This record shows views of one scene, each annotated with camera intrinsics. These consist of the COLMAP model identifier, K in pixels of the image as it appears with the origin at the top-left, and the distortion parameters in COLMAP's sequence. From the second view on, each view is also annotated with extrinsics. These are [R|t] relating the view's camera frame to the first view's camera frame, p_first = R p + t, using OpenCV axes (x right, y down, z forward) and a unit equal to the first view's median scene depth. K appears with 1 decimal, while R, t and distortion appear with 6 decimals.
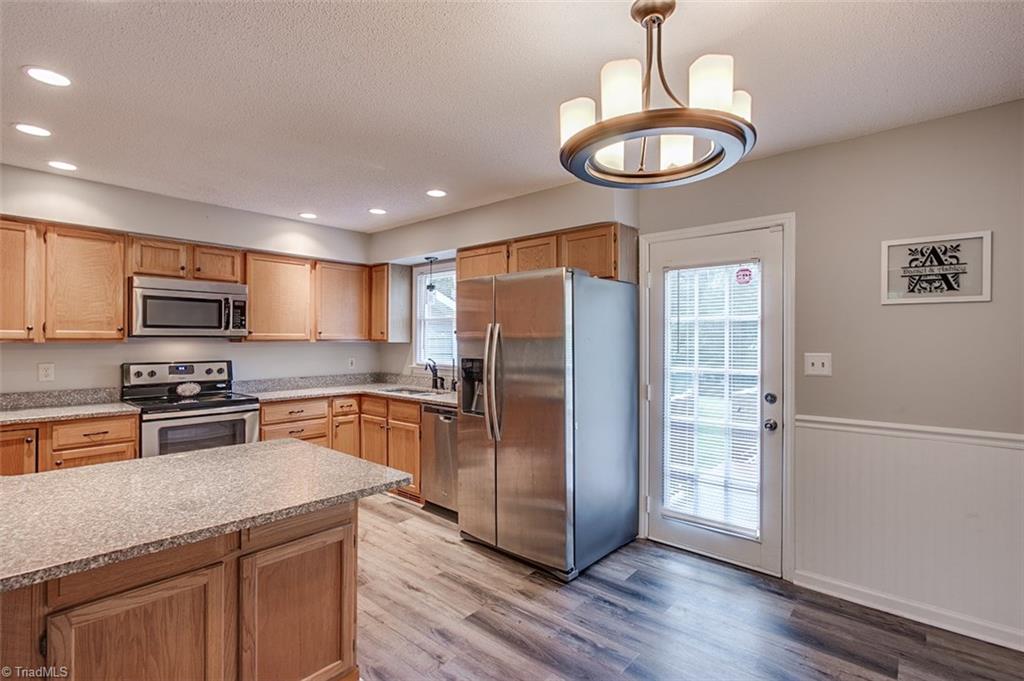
lens RADIAL K [[486.2, 0, 512.0], [0, 486.2, 340.5], [0, 0, 1]] dist [-0.003258, 0.000228]
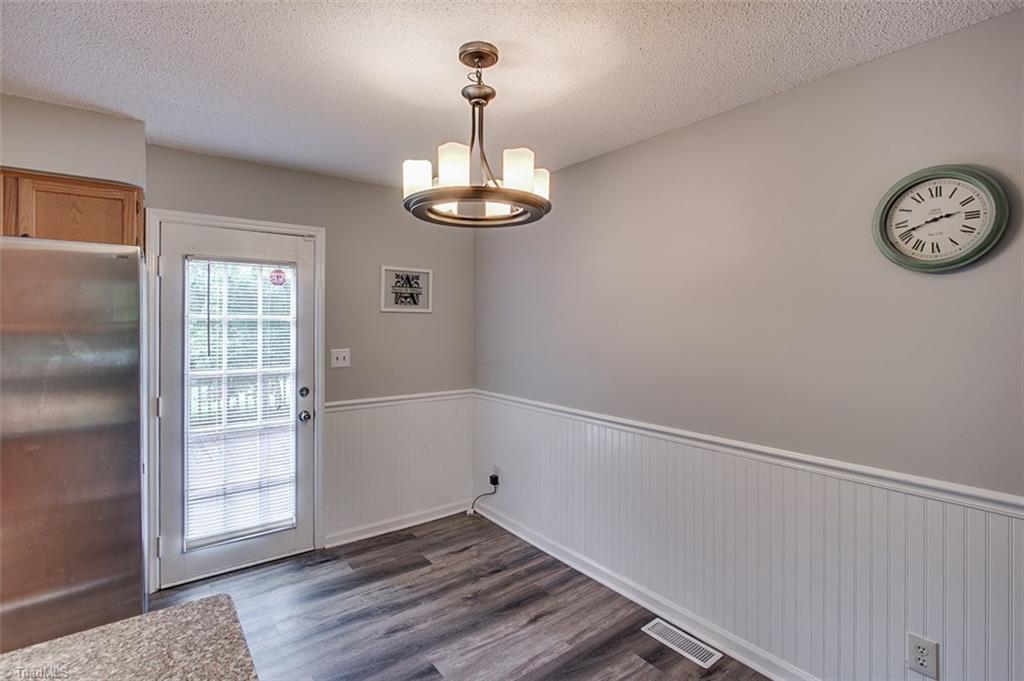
lens RADIAL K [[494.8, 0, 497.6], [0, 494.8, 323.3], [0, 0, 1]] dist [-0.005568, -0.001212]
pose [[0.209426, -0.005823, 0.977807, -0.462272], [-0.000863, 0.999981, 0.006140, -0.043120], [-0.977824, -0.002130, 0.209417, 0.333519]]
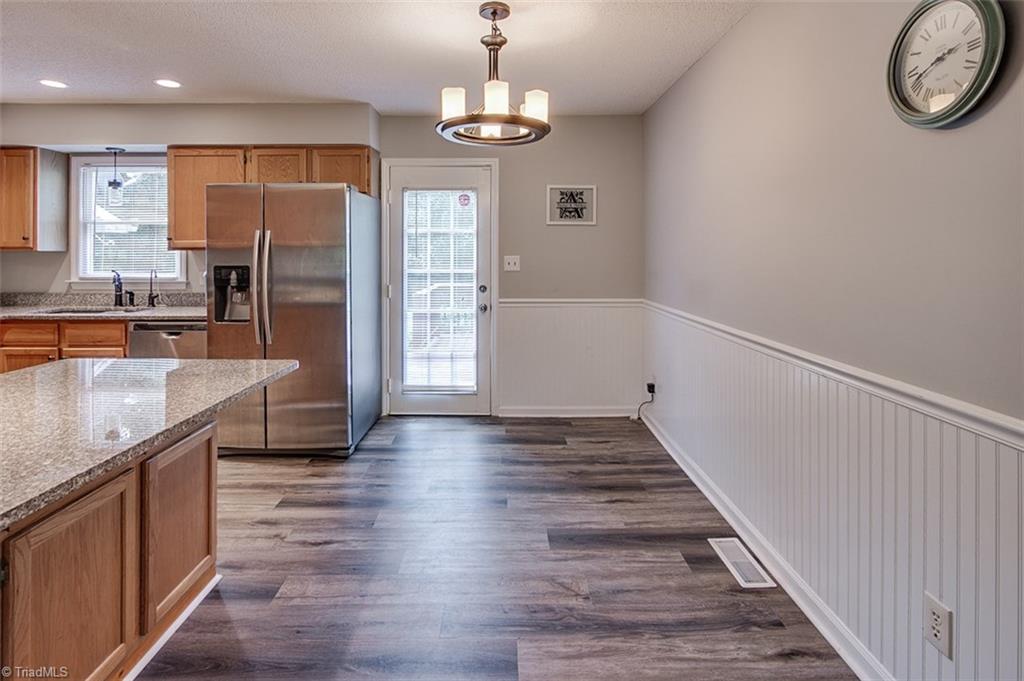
lens RADIAL K [[516.0, 0, 494.5], [0, 516.0, 255.0], [0, 0, 1]] dist [-0.000703, 0.000812]
pose [[0.759328, -0.005139, 0.650687, -0.402764], [0.002491, 0.999984, 0.004991, 0.013934], [-0.650703, -0.002169, 0.759329, -0.146745]]
